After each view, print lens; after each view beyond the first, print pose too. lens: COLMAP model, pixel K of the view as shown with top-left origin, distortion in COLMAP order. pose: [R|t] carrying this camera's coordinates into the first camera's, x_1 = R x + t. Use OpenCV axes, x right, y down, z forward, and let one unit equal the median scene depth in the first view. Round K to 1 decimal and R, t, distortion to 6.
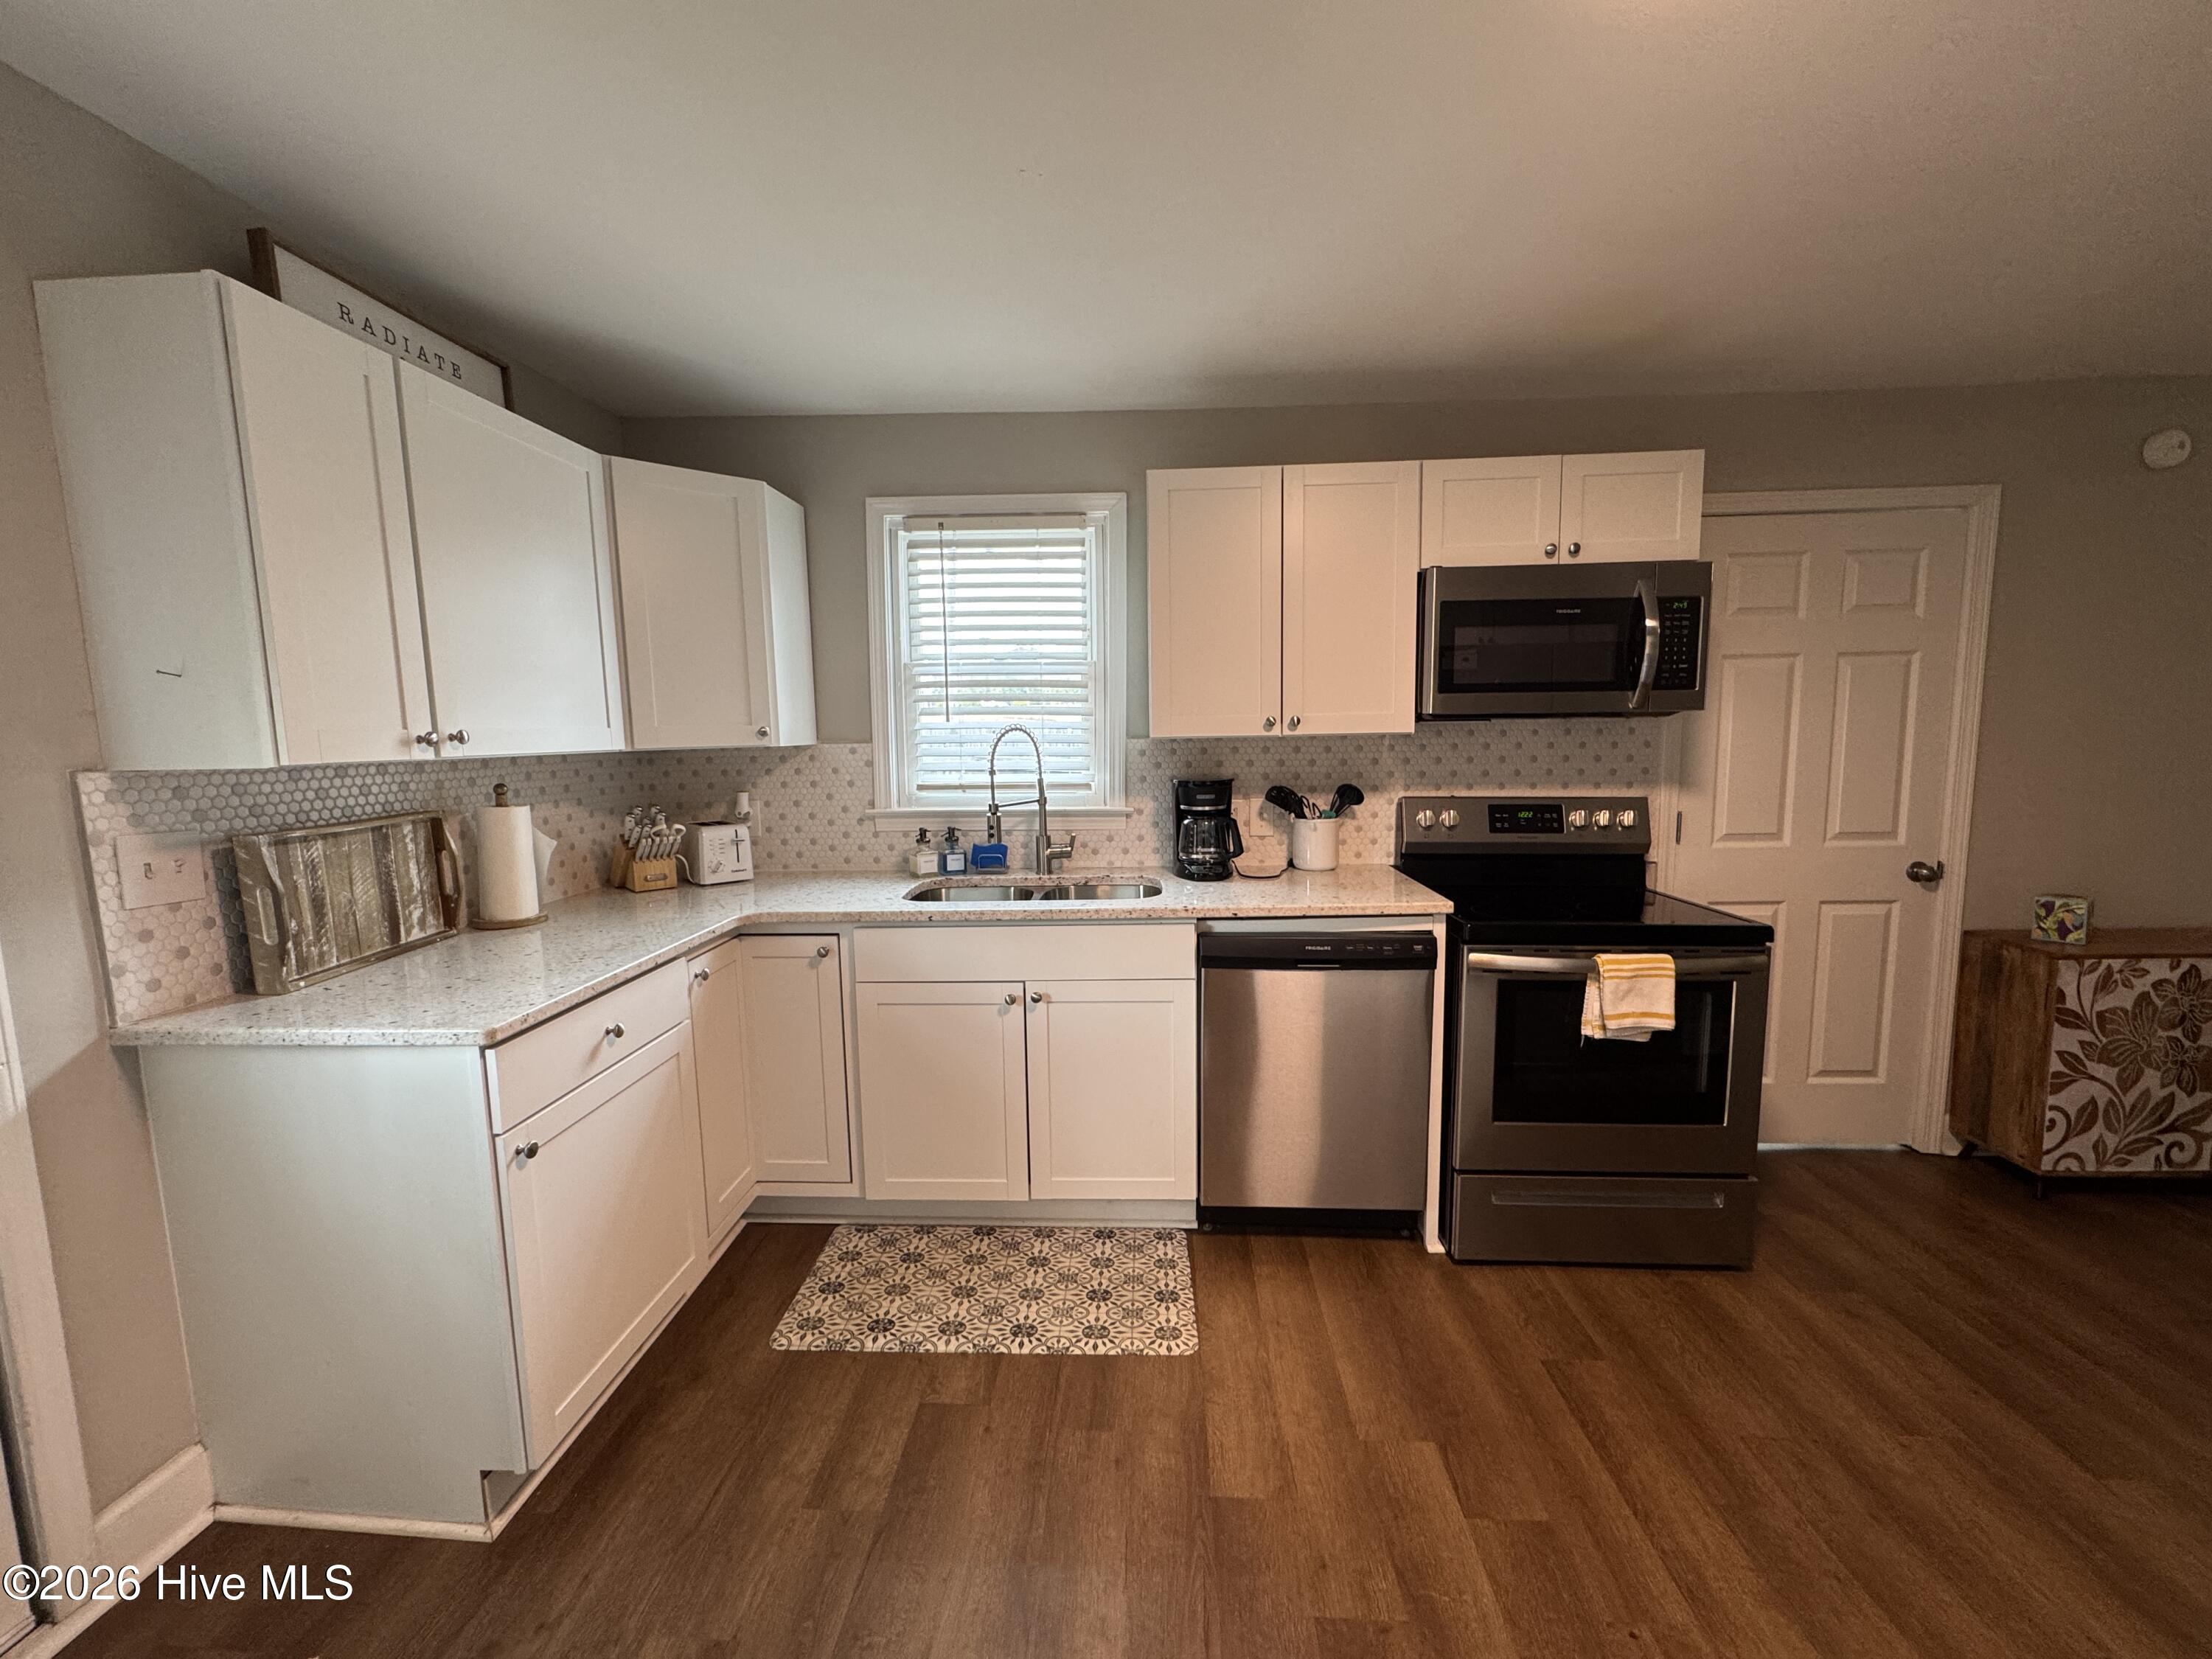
lens RADIAL K [[878.3, 0, 1103.6], [0, 878.3, 826.2], [0, 0, 1]] dist [-0.002329, 0.000153]
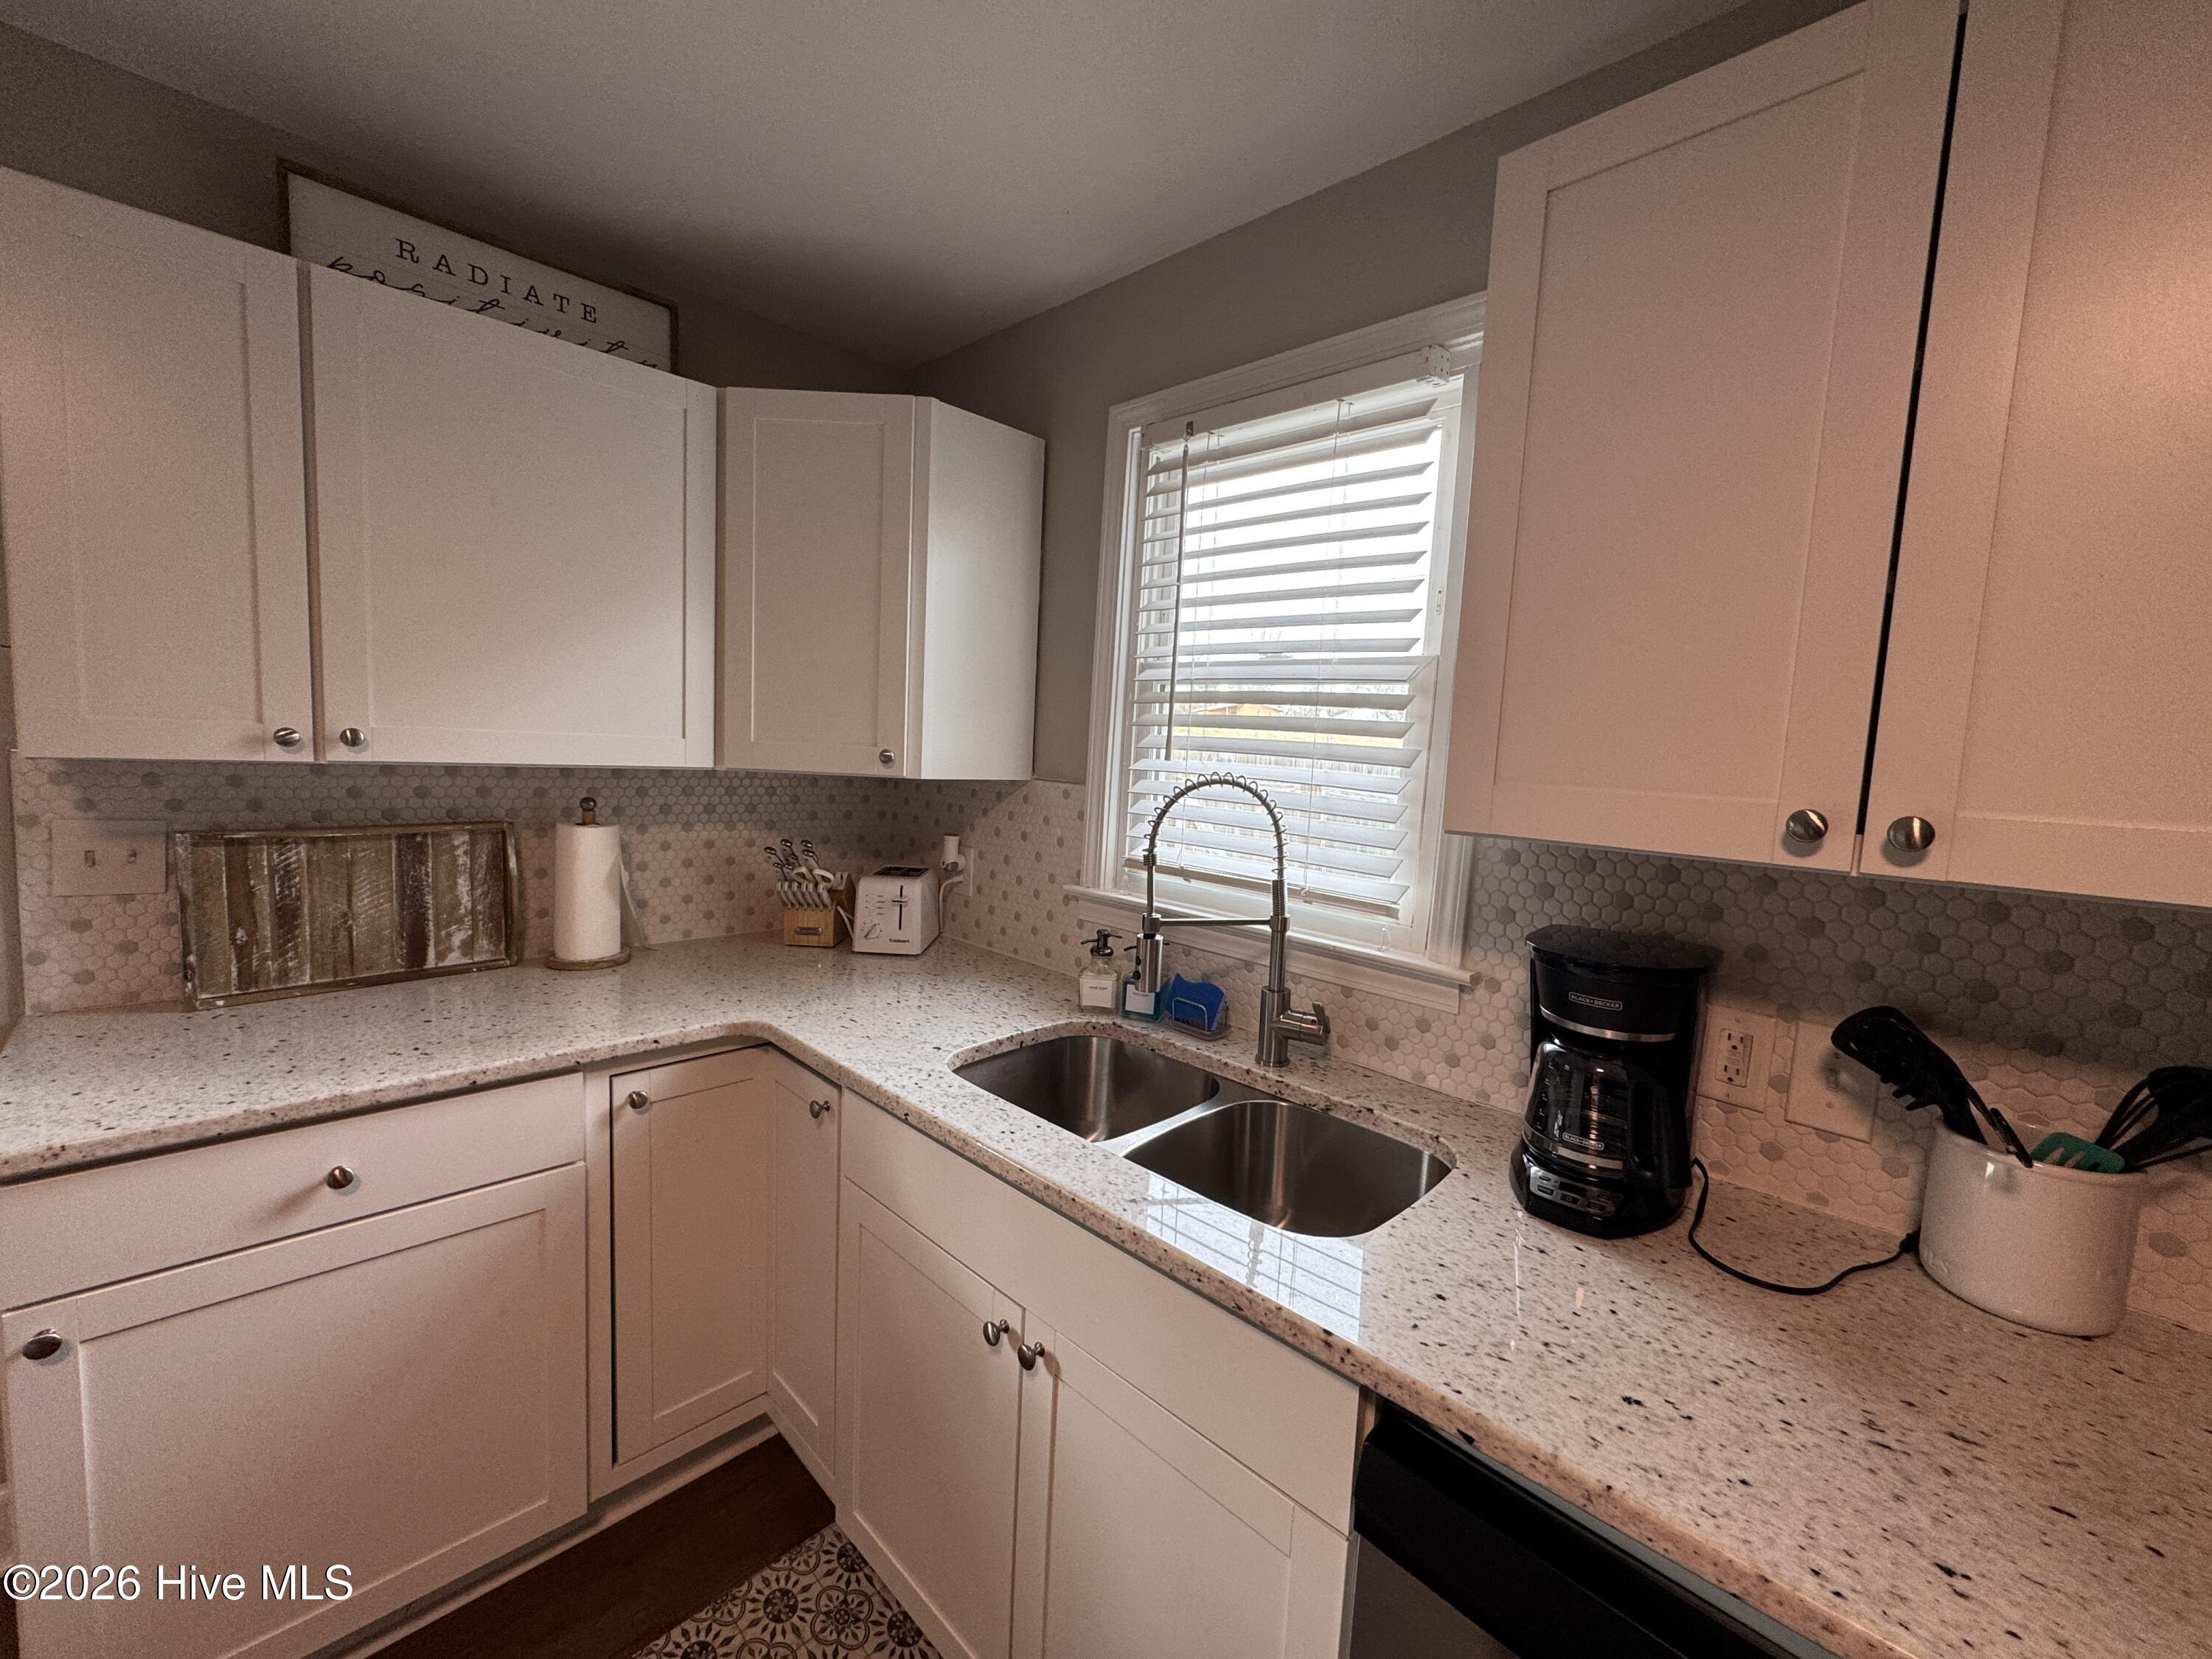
lens RADIAL K [[878.3, 0, 1103.6], [0, 878.3, 826.2], [0, 0, 1]] dist [-0.002329, 0.000153]
pose [[0.740914, 0.114358, -0.661792, 0.241376], [-0.136353, 0.990488, 0.018502, -0.103669], [0.657613, 0.076529, 0.749459, 0.691104]]
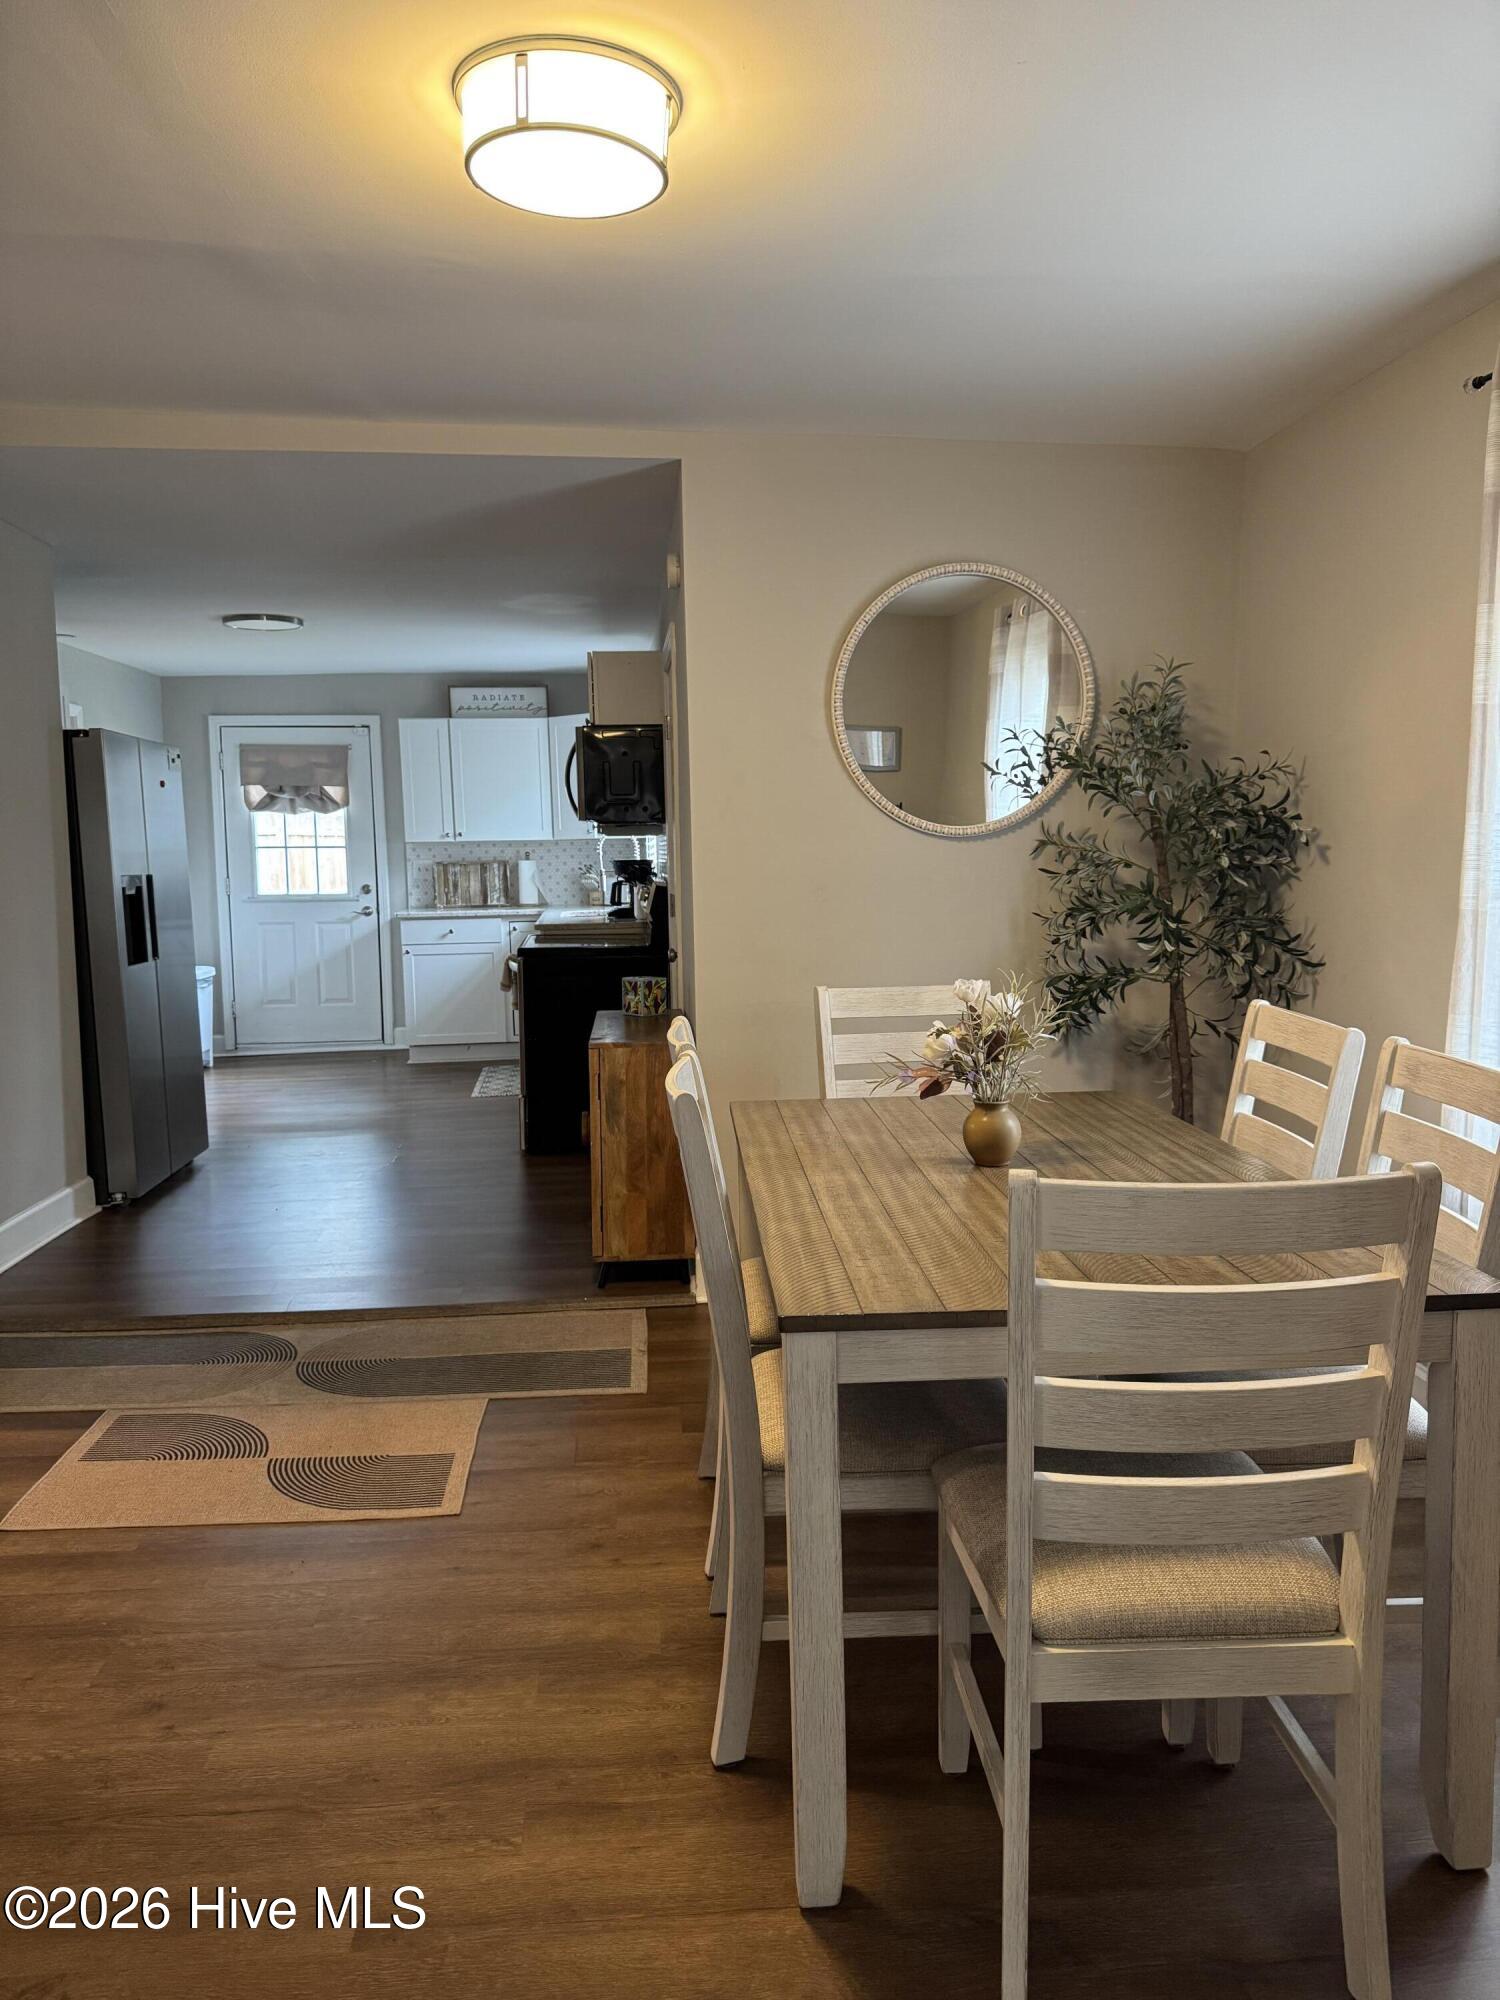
lens RADIAL K [[1364.8, 0, 775.0], [0, 1364.8, 1001.7], [0, 0, 1]] dist [0.131474, -0.288686]
pose [[0.170227, 0.127810, -0.977081, 3.481892], [-0.093737, 0.989157, 0.113059, -0.137862], [0.980936, 0.072343, 0.180361, 1.013856]]
